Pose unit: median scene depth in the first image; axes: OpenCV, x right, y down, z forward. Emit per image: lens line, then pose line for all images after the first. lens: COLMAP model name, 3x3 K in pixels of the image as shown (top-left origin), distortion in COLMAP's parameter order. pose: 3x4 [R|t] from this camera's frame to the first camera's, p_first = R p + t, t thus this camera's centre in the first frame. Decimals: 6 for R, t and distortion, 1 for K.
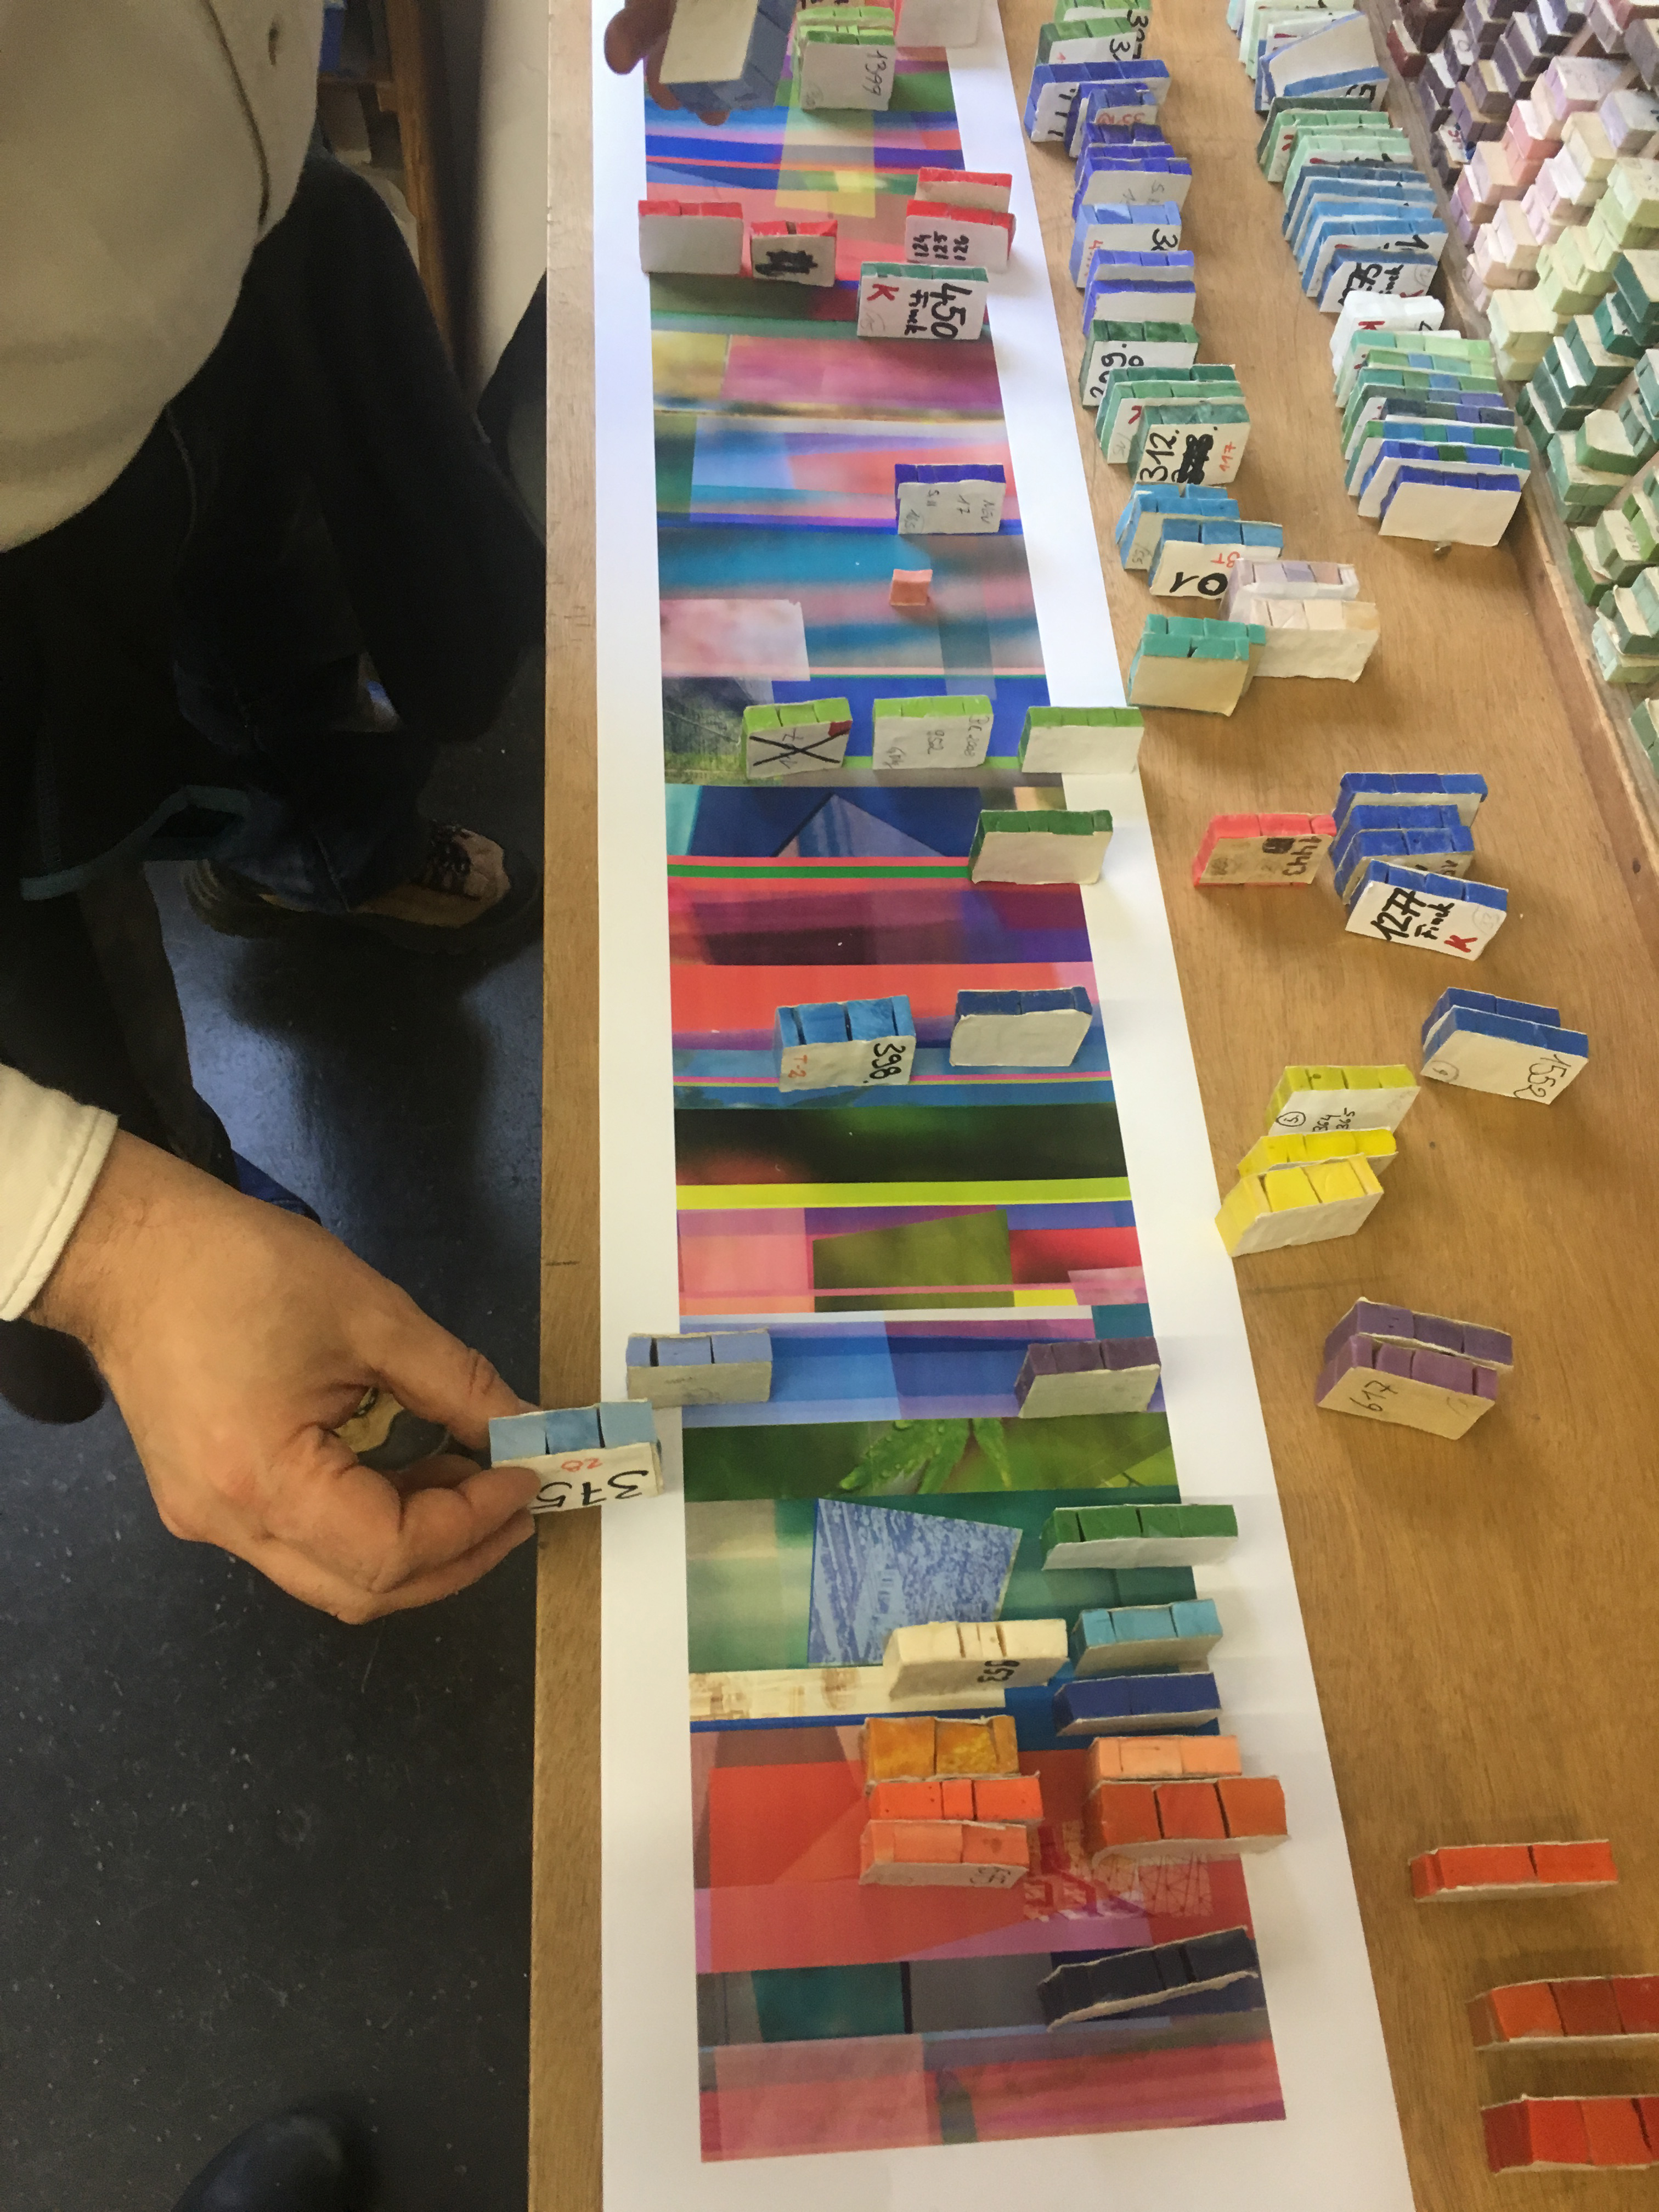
lens RADIAL K [[1853.3, 0, 837.2], [0, 1853.3, 1110.8], [0, 0, 1]] dist [0.055415, -0.065729]
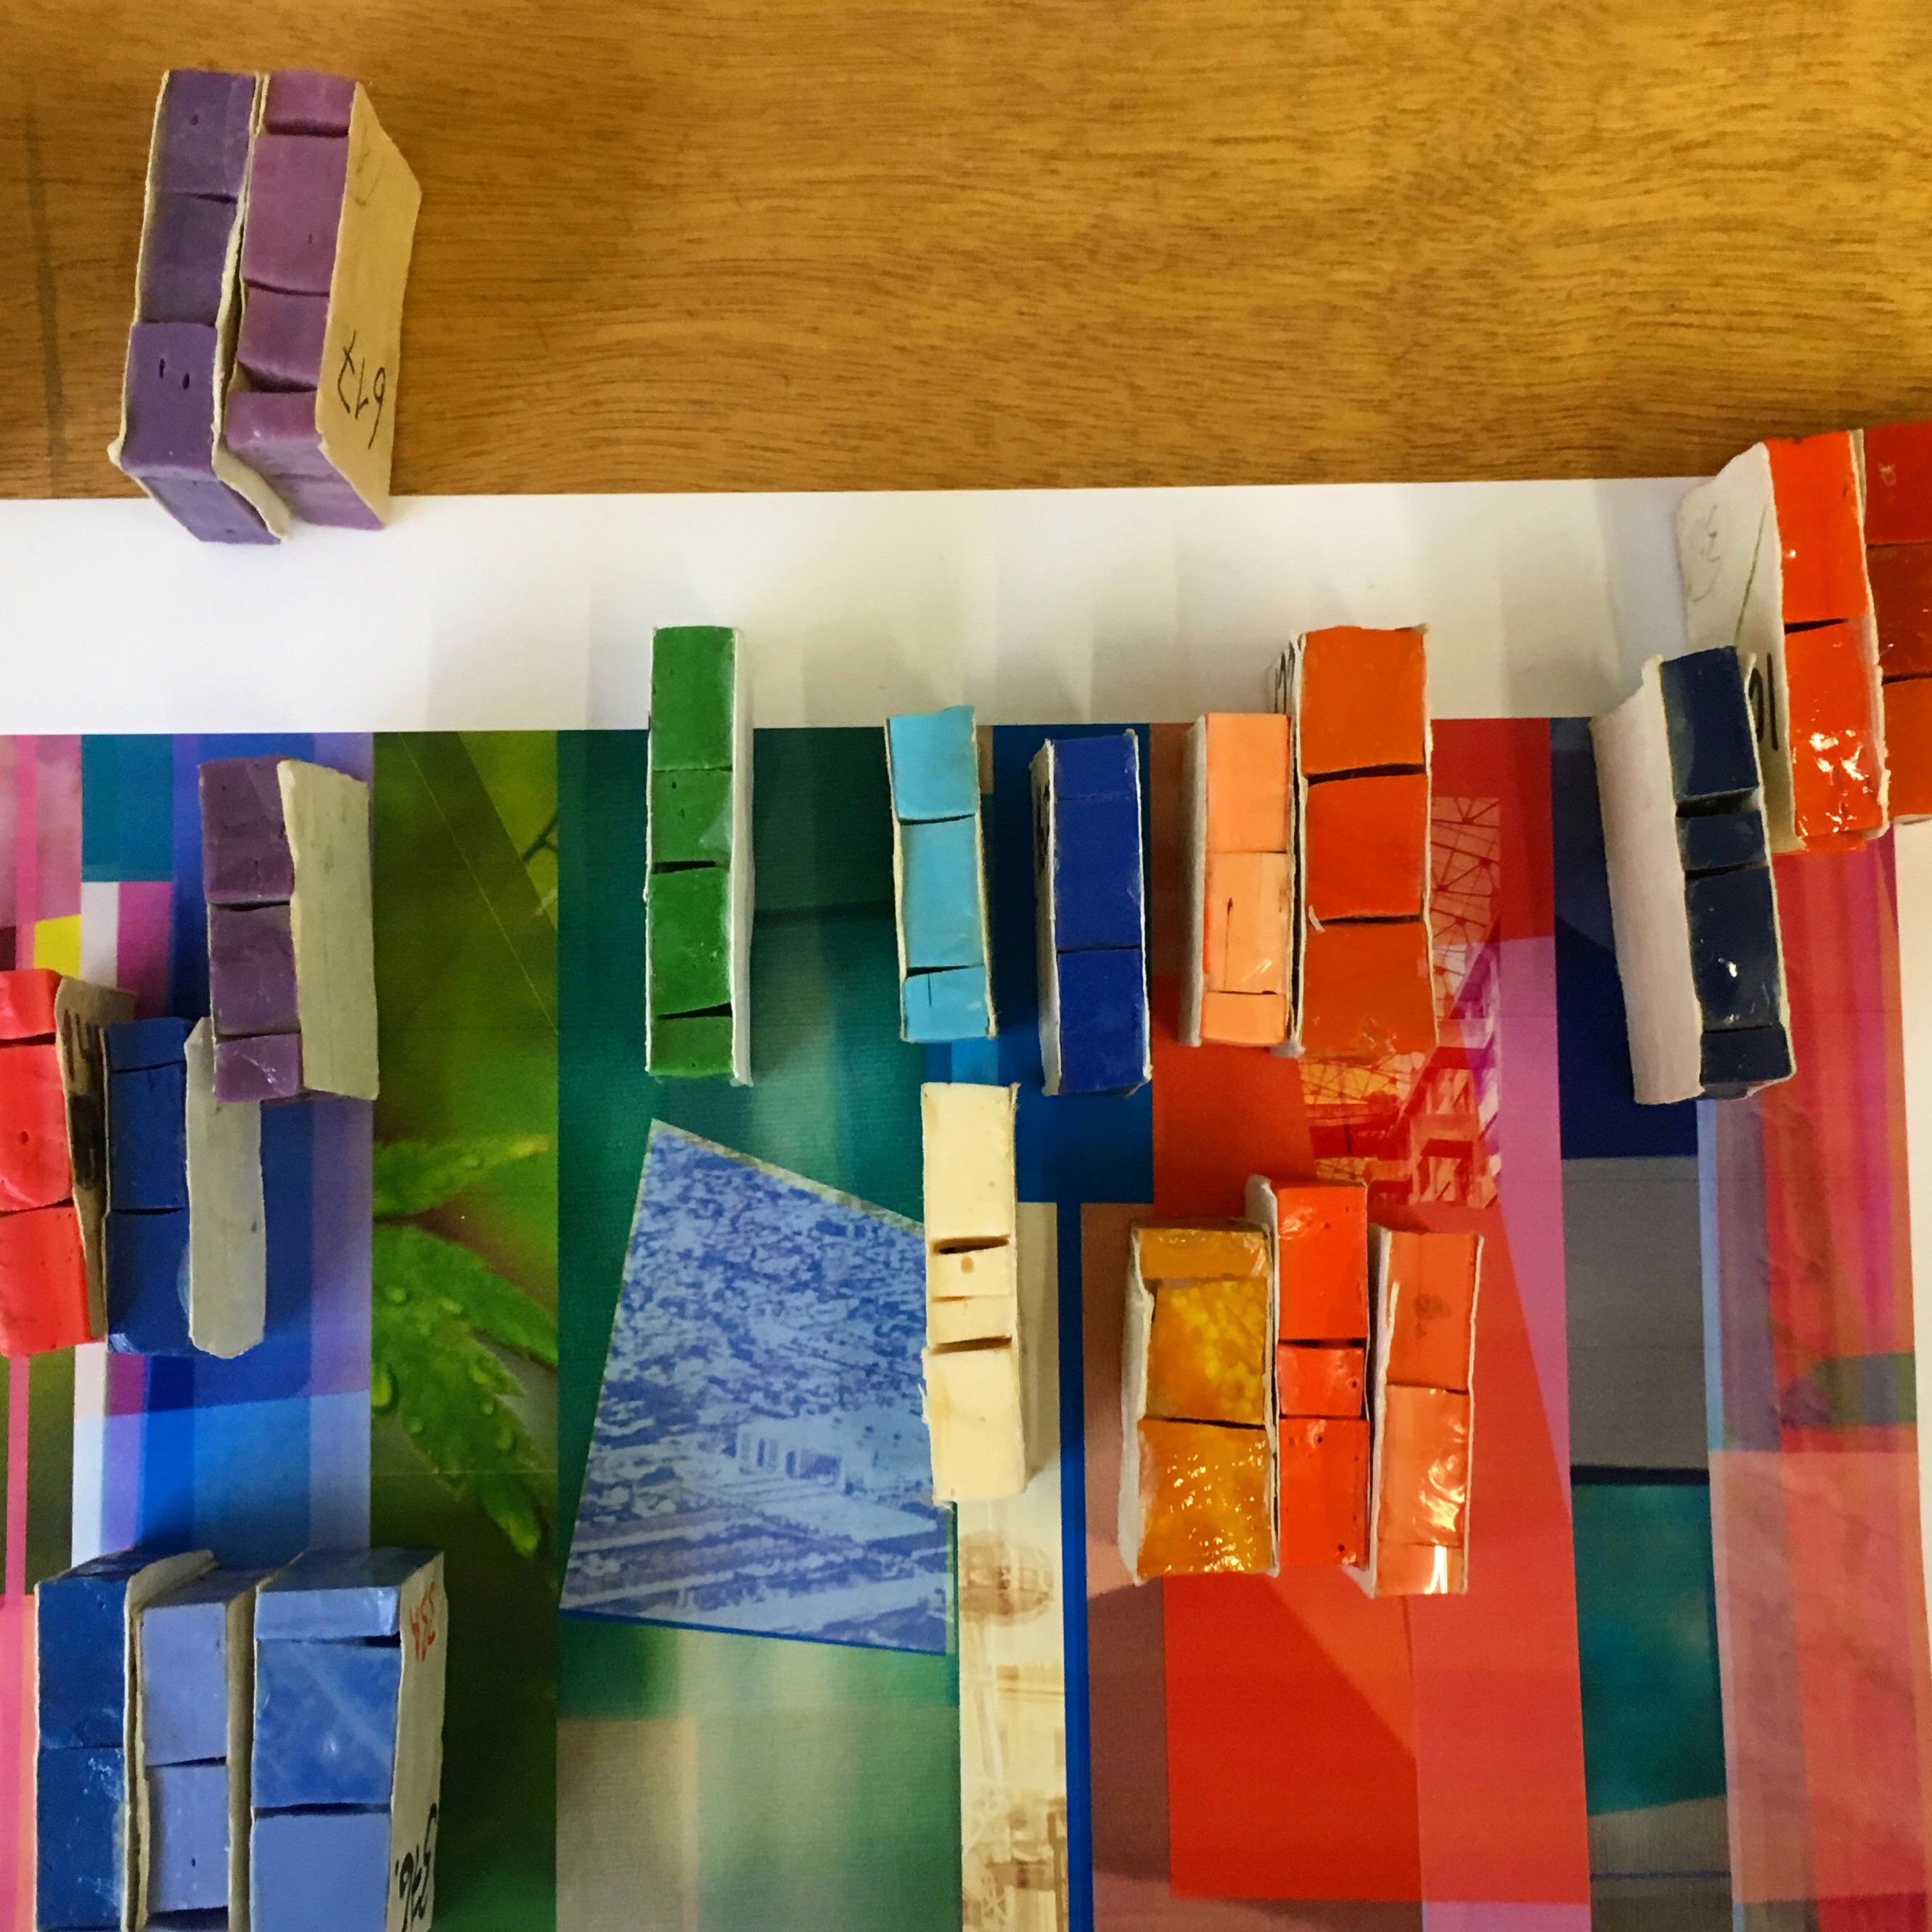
lens RADIAL K [[2394.5, 0, 917.4], [0, 2394.5, 1029.6], [0, 0, 1]] dist [0.042404, 0.000000]
pose [[0.055387, -0.998250, -0.020701, 0.135781], [0.868392, 0.037929, 0.494426, 0.007628], [-0.492776, -0.045361, 0.868973, 0.502212]]
